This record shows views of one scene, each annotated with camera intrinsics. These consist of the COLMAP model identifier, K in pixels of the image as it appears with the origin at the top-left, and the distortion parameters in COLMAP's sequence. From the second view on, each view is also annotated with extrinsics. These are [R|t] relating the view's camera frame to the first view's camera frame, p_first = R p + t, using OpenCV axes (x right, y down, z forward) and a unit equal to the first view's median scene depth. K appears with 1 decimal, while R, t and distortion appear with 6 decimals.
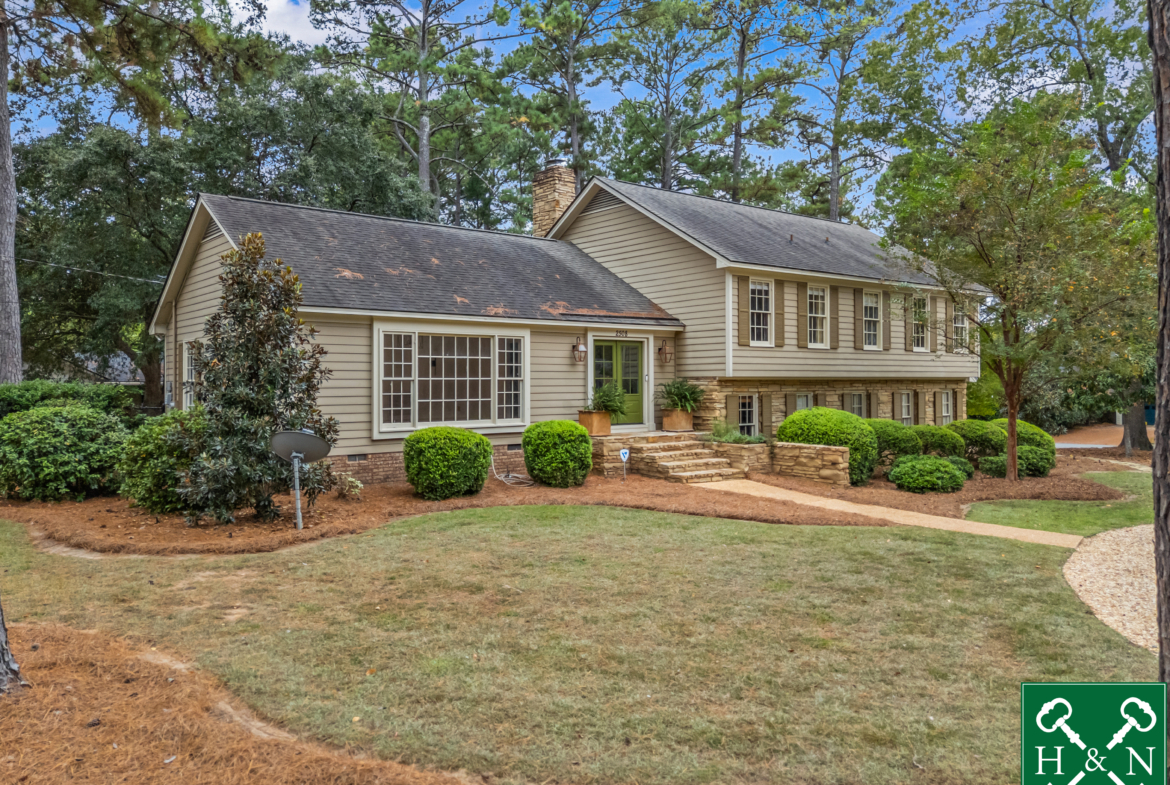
lens RADIAL K [[862.3, 0, 585.0], [0, 862.3, 392.5], [0, 0, 1]] dist [0.095792, -0.104689]
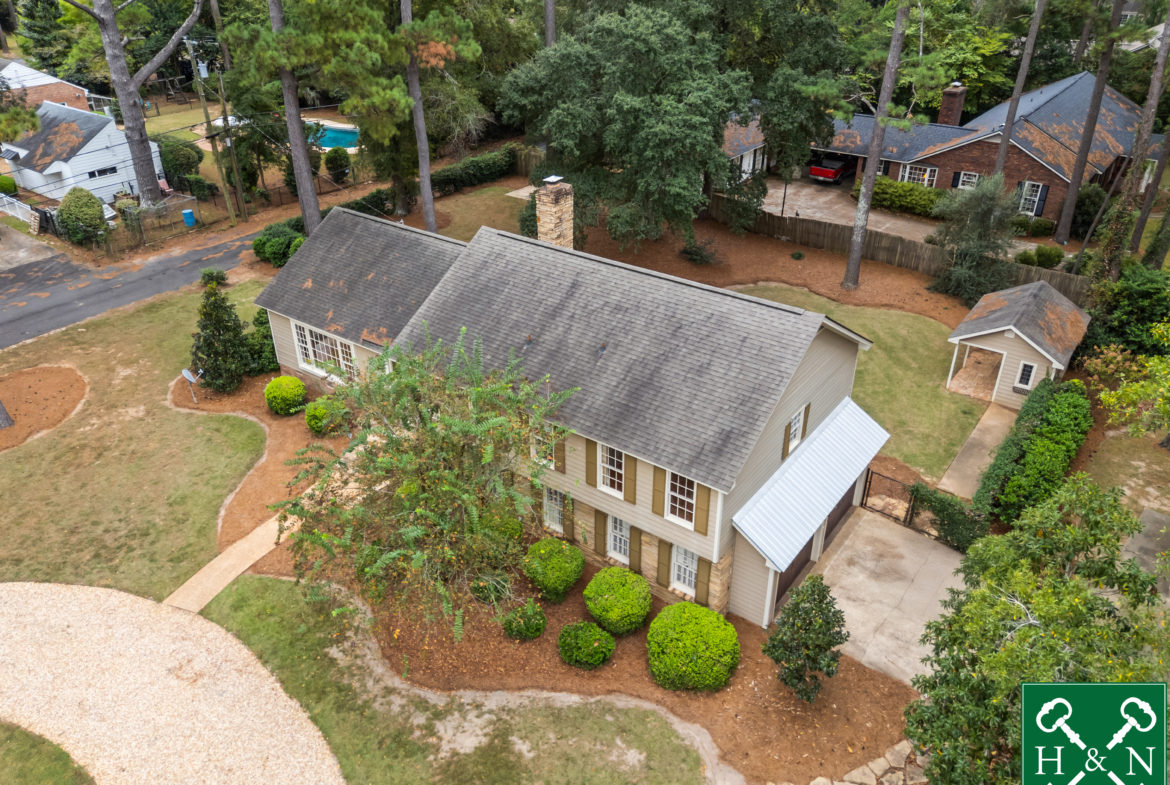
lens RADIAL K [[861.7, 0, 585.0], [0, 861.7, 392.5], [0, 0, 1]] dist [0.074661, -0.063978]
pose [[0.251395, 0.490850, -0.834186, 1.447771], [-0.001969, 0.862123, 0.506695, -0.811440], [0.967883, -0.125738, 0.217700, 1.011995]]
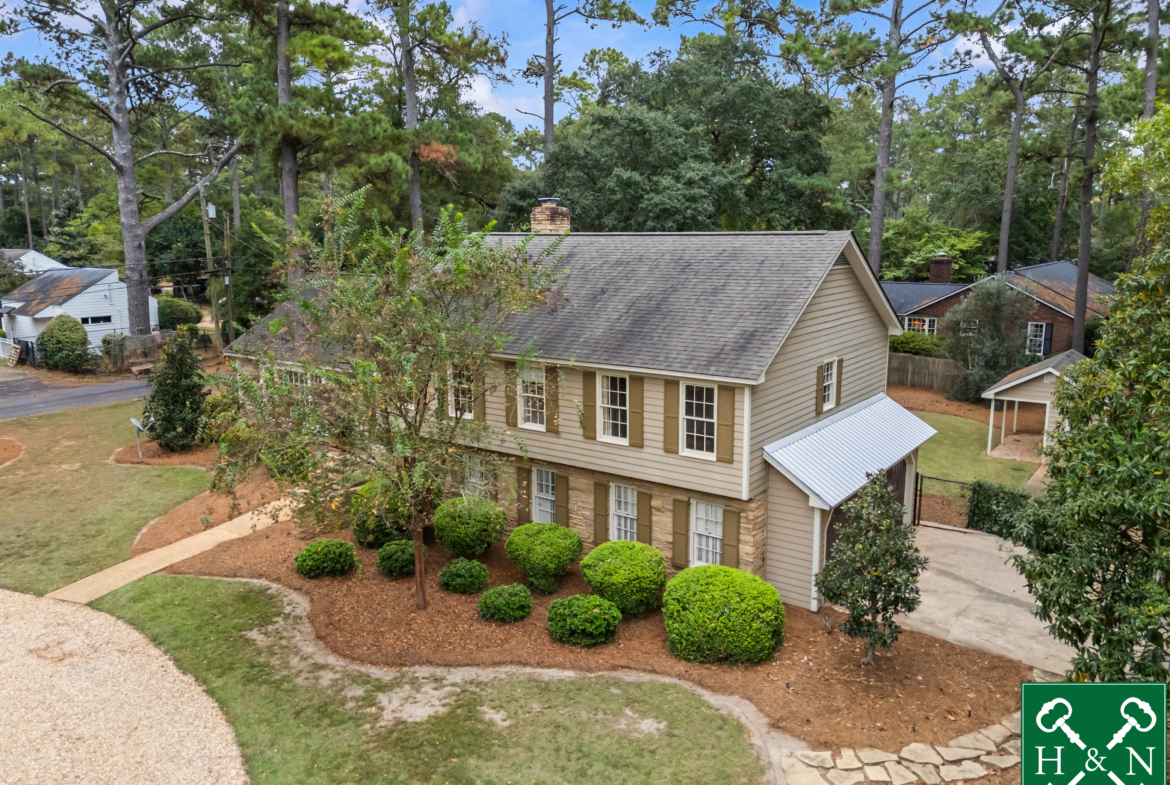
lens RADIAL K [[861.7, 0, 585.0], [0, 861.7, 392.5], [0, 0, 1]] dist [0.074661, -0.063978]
pose [[0.253438, 0.185969, -0.949308, 1.447080], [-0.000843, 0.981389, 0.192029, -0.314277], [0.967351, -0.047867, 0.248878, 1.015073]]
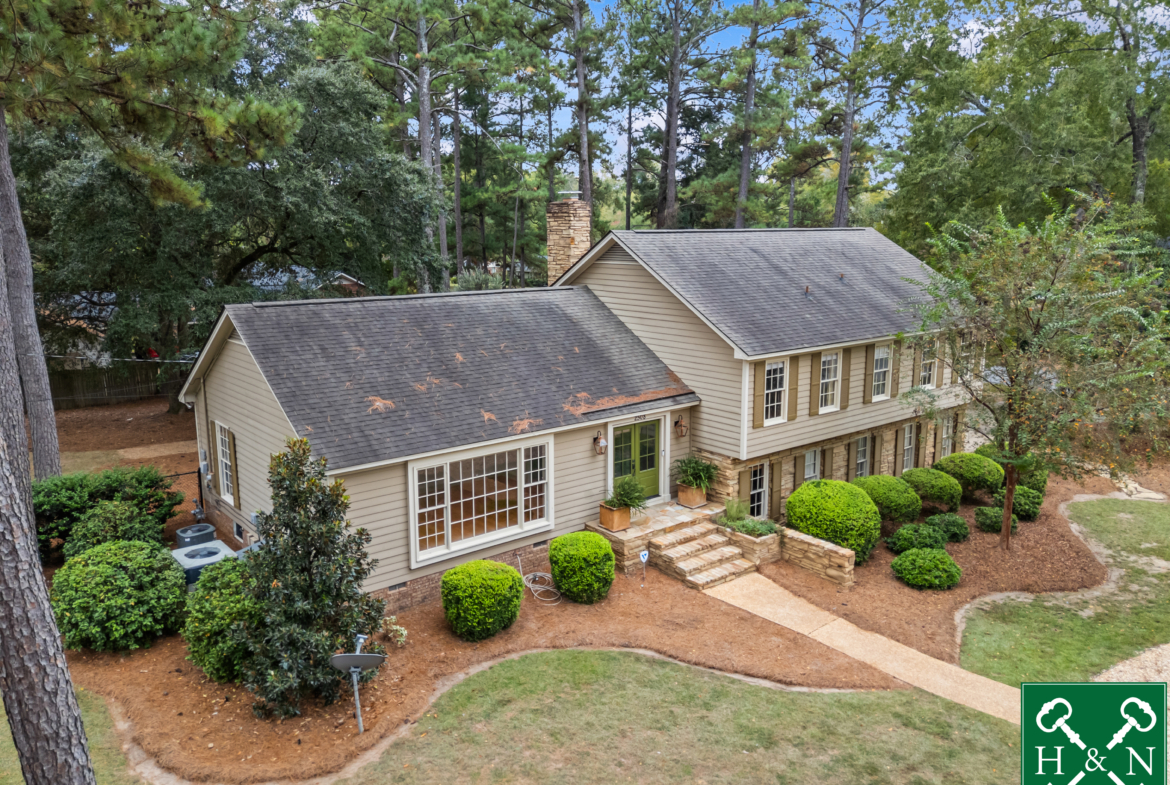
lens RADIAL K [[861.7, 0, 585.0], [0, 861.7, 392.5], [0, 0, 1]] dist [0.074661, -0.063978]
pose [[0.999976, 0.000434, 0.006969, -0.031963], [-0.001708, 0.982935, 0.183946, -0.298534], [-0.006770, -0.183953, 0.982912, -0.007299]]
